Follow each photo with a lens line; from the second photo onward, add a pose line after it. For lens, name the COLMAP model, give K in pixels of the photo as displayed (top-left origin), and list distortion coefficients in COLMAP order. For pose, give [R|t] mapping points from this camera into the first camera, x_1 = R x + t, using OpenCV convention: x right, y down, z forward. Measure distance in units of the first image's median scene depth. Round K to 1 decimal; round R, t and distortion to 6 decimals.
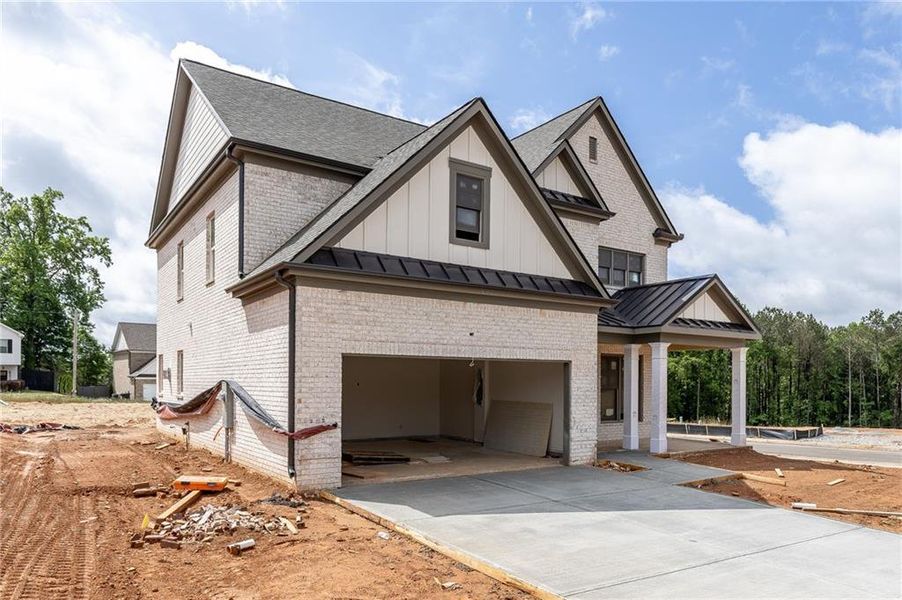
lens RADIAL K [[638.4, 0, 497.6], [0, 638.4, 379.9], [0, 0, 1]] dist [-0.019589, -0.001425]
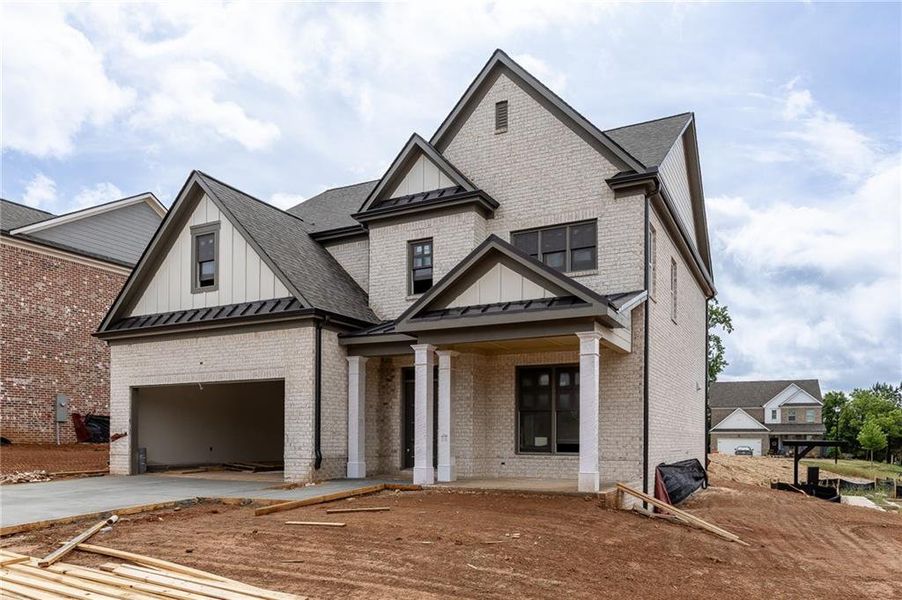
lens RADIAL K [[632.9, 0, 461.3], [0, 632.9, 432.1], [0, 0, 1]] dist [-0.012997, 0.001236]
pose [[0.458464, -0.014584, -0.888593, 1.234053], [0.000931, 0.999873, -0.015930, 0.078199], [0.888712, 0.006475, 0.458420, 0.869582]]
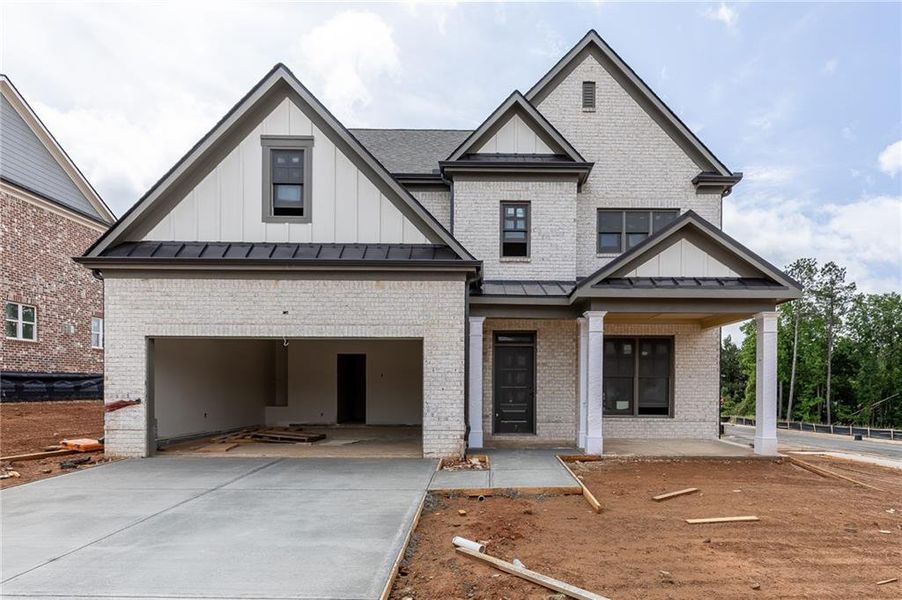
lens RADIAL K [[517.9, 0, 486.5], [0, 517.9, 389.8], [0, 0, 1]] dist [0.001253, 0.000447]
pose [[0.814699, -0.000627, -0.579883, 0.650364], [0.001929, 0.999997, 0.001629, 0.044060], [0.579881, -0.002446, 0.814698, 0.524000]]
